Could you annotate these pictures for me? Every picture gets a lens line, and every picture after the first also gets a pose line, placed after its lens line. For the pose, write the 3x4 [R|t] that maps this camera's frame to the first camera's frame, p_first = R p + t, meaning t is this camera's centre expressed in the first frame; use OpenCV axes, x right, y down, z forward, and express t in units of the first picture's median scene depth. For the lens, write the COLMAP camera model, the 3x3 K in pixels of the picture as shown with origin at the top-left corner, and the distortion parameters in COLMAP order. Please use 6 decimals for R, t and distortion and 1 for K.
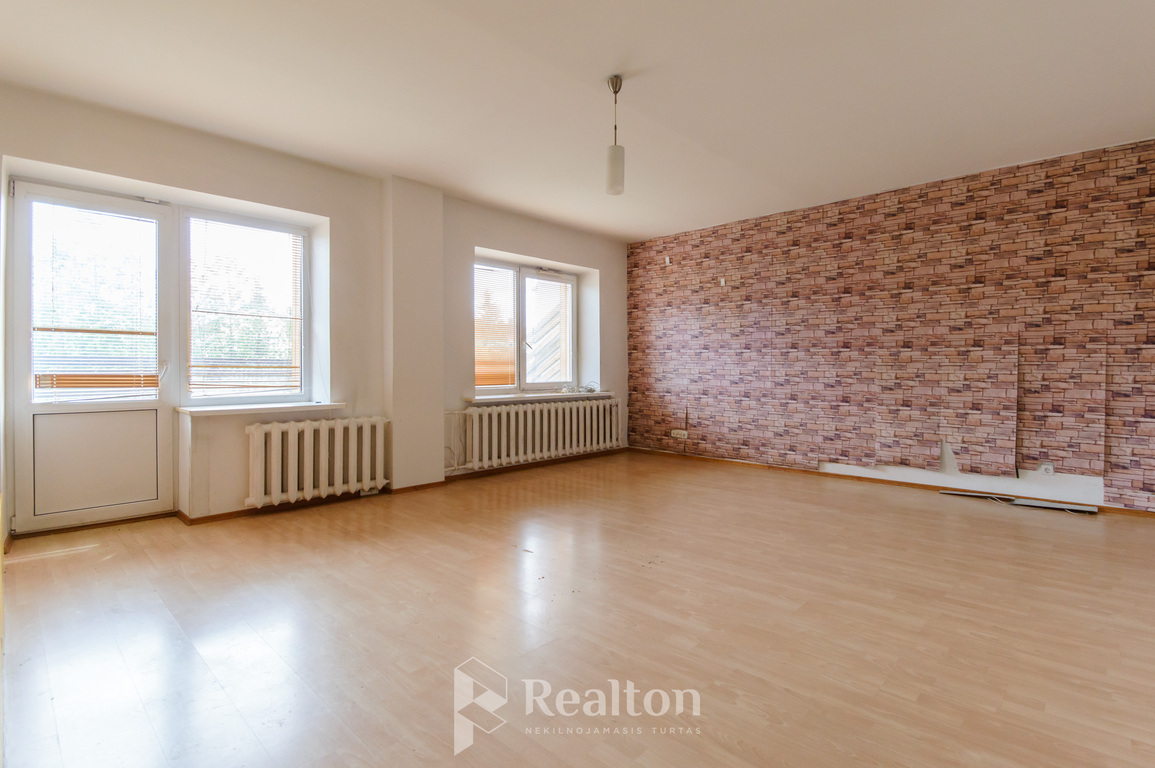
lens RADIAL K [[559.9, 0, 580.9], [0, 559.9, 369.2], [0, 0, 1]] dist [-0.003669, -0.001423]
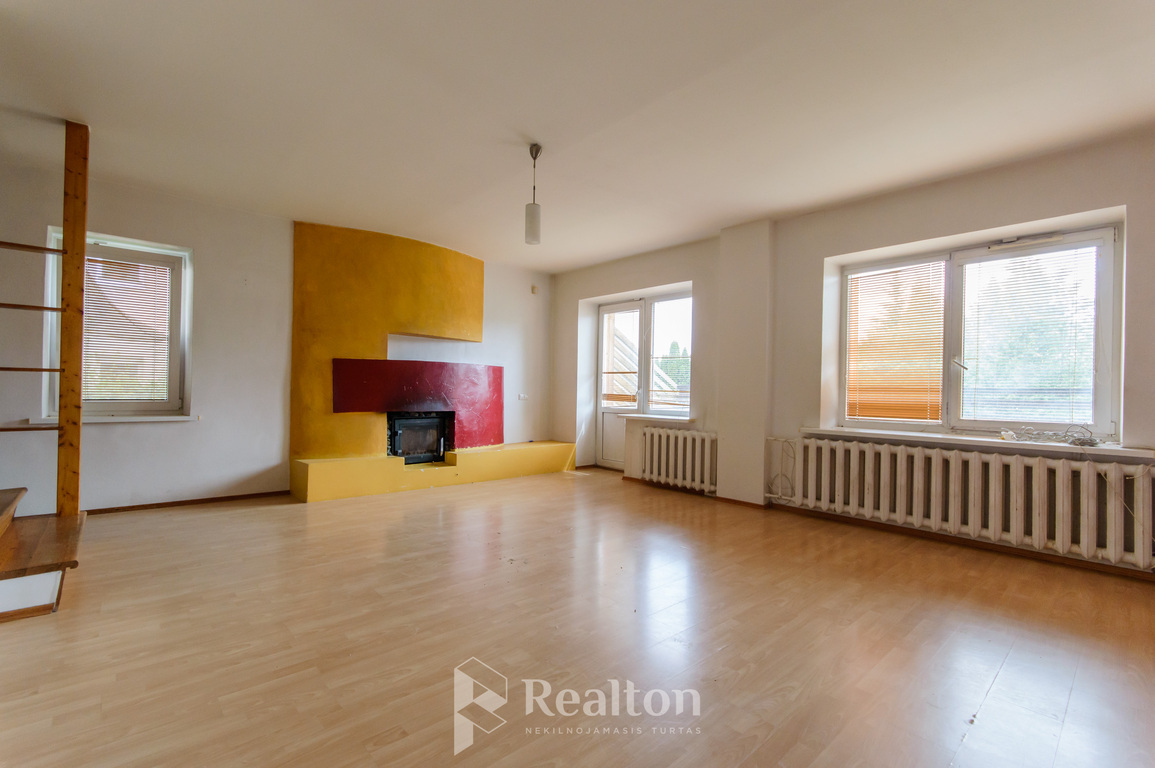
lens RADIAL K [[509.4, 0, 581.0], [0, 509.4, 386.8], [0, 0, 1]] dist [0.001206, 0.000670]
pose [[-0.071983, -0.007745, -0.997376, 0.863164], [-0.018930, 0.999800, -0.006397, -0.003322], [0.997226, 0.018420, -0.072115, 0.903316]]
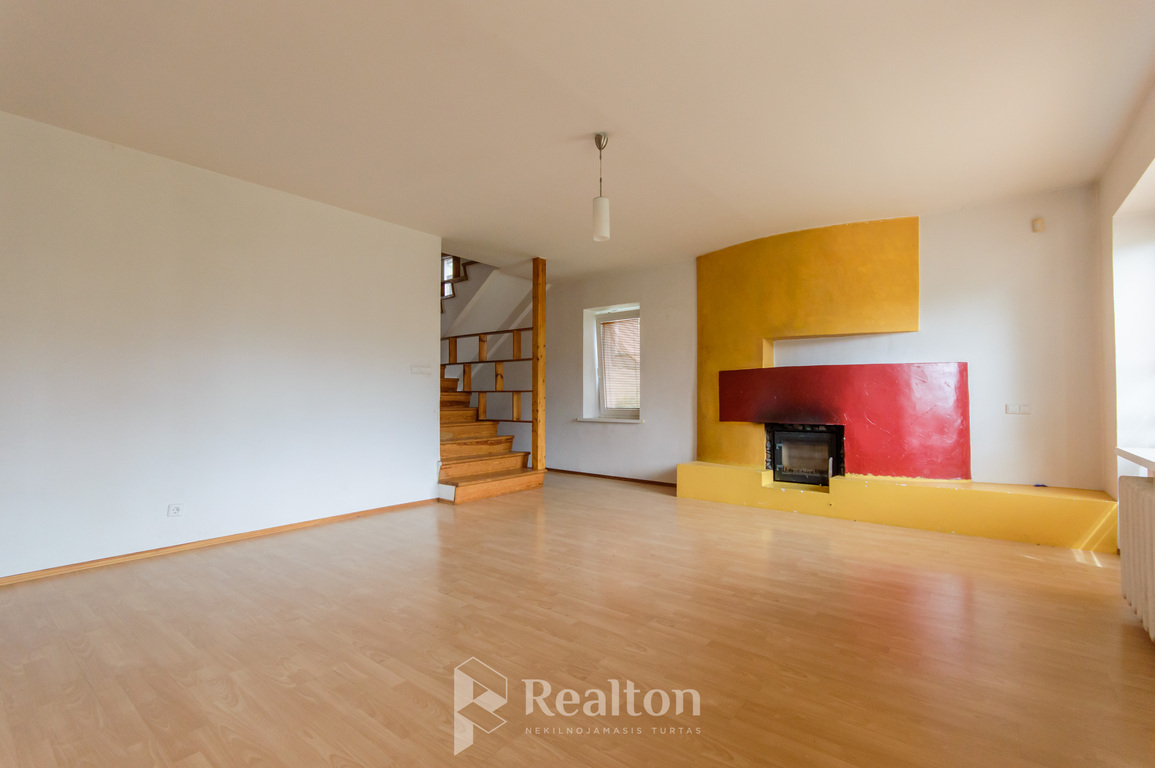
lens RADIAL K [[509.4, 0, 581.0], [0, 509.4, 386.8], [0, 0, 1]] dist [0.001206, 0.000670]
pose [[-0.995175, -0.000499, -0.098118, 0.152115], [0.001500, 0.999793, -0.020300, -0.001064], [0.098108, -0.020349, -0.994968, 1.519836]]
